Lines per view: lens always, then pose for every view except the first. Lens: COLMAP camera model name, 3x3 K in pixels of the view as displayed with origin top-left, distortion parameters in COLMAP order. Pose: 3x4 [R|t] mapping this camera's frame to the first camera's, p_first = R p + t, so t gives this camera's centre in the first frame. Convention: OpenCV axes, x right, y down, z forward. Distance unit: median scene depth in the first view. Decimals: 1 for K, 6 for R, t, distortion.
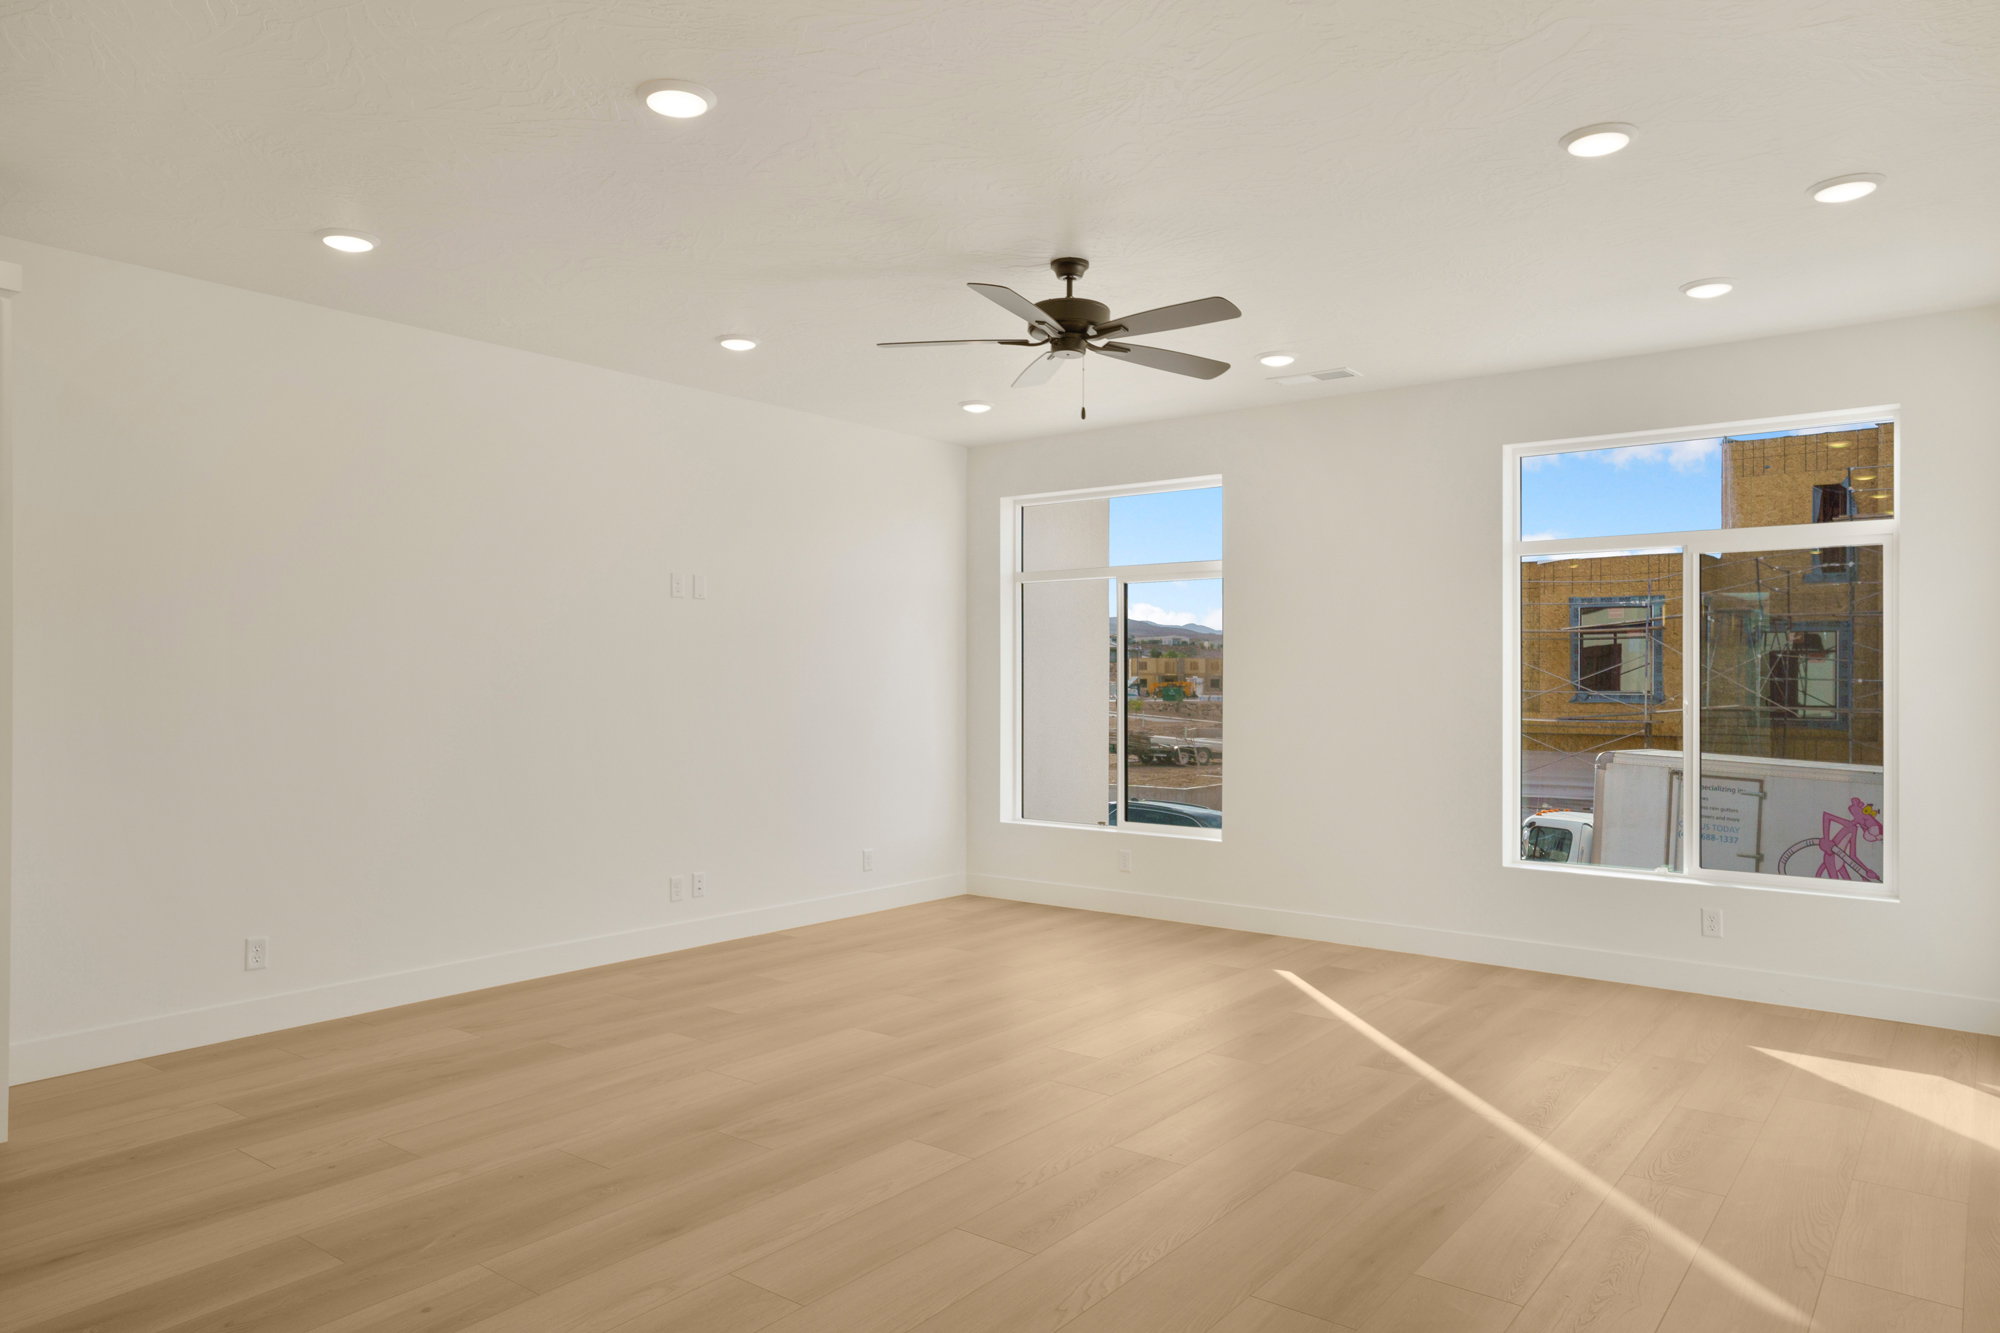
lens RADIAL K [[1296.4, 0, 964.6], [0, 1296.4, 680.2], [0, 0, 1]] dist [-0.002588, 0.044699]
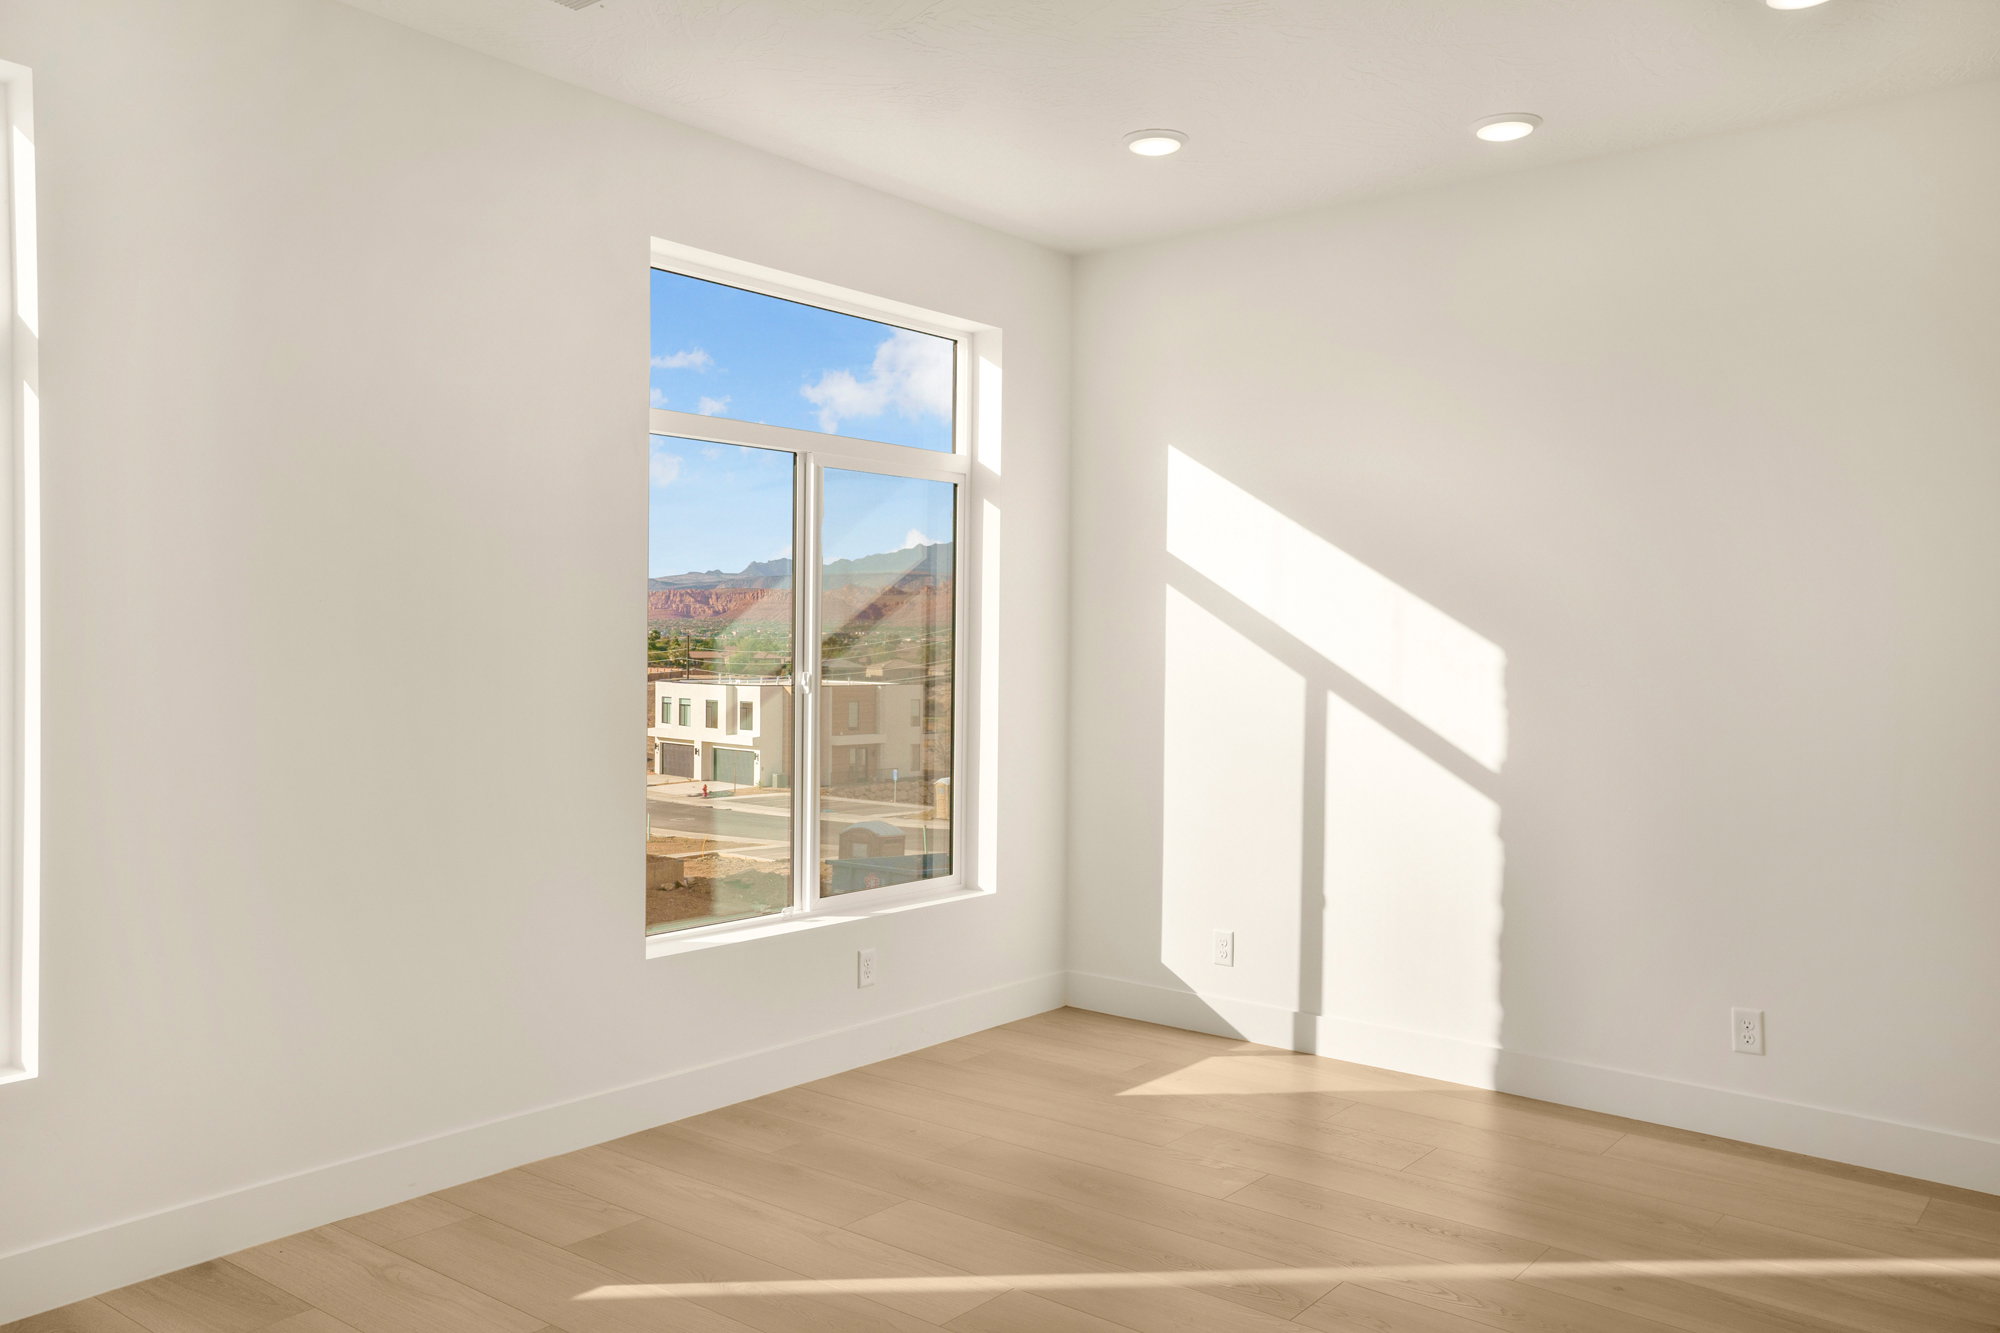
lens RADIAL K [[1546.5, 0, 992.9], [0, 1546.5, 666.5], [0, 0, 1]] dist [0.000533, 0.067341]
pose [[-0.016061, -0.019019, 0.999690, -0.389170], [-0.015439, 0.999705, 0.018771, -0.003368], [-0.999752, -0.015133, -0.016350, 1.197280]]
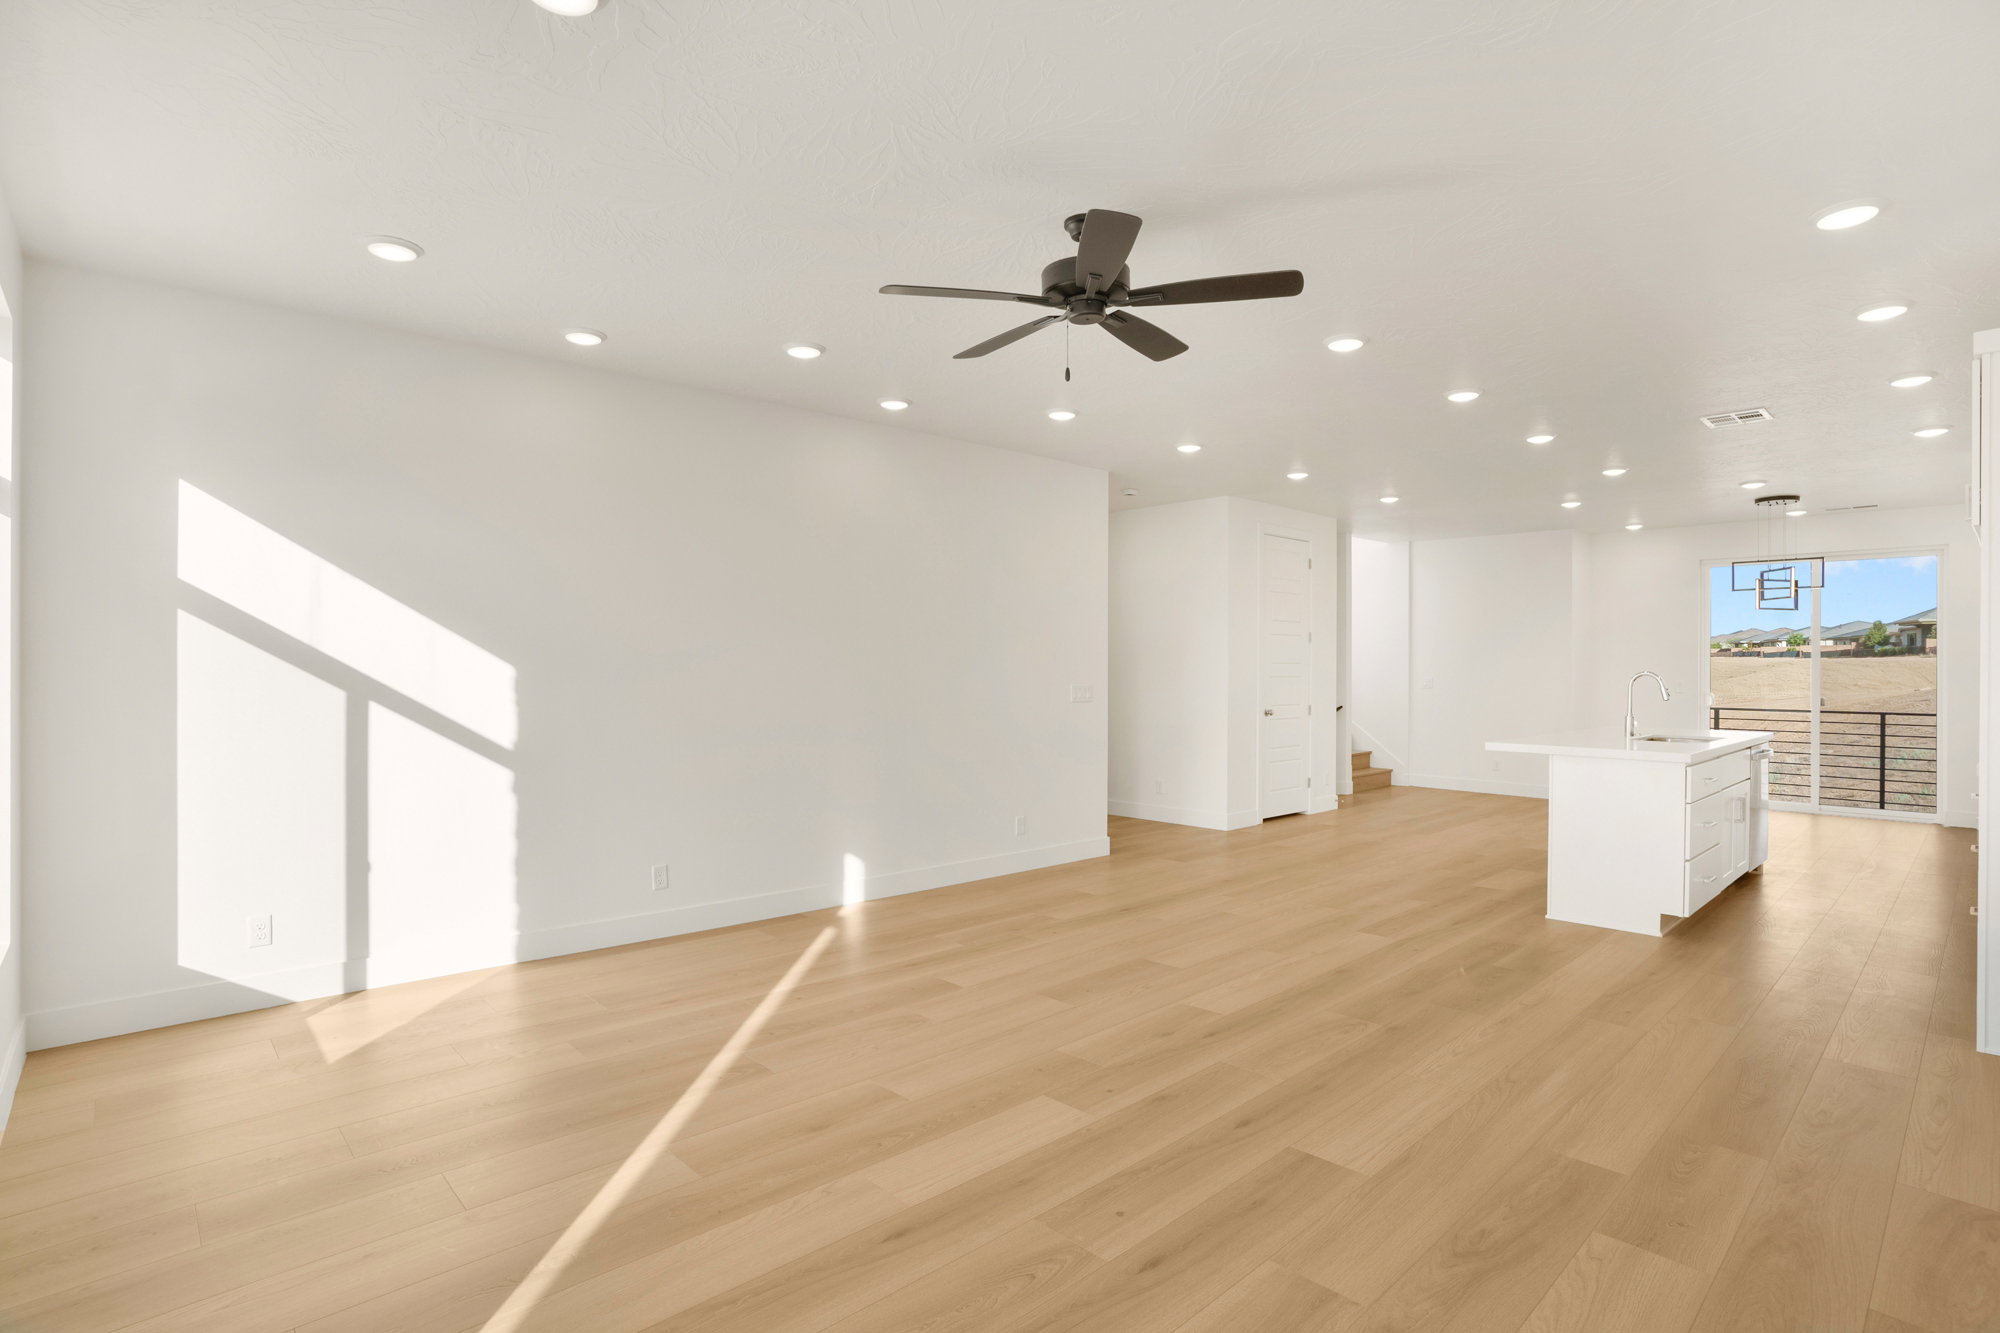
lens RADIAL K [[993.3, 0, 1000.0], [0, 993.3, 666.5], [0, 0, 1]] dist [-0.080696, 0.043881]
pose [[-0.991306, -0.003702, 0.131525, 0.049325], [-0.003928, 0.999991, -0.001457, -0.000983], [-0.131518, -0.001961, -0.991312, 1.760561]]
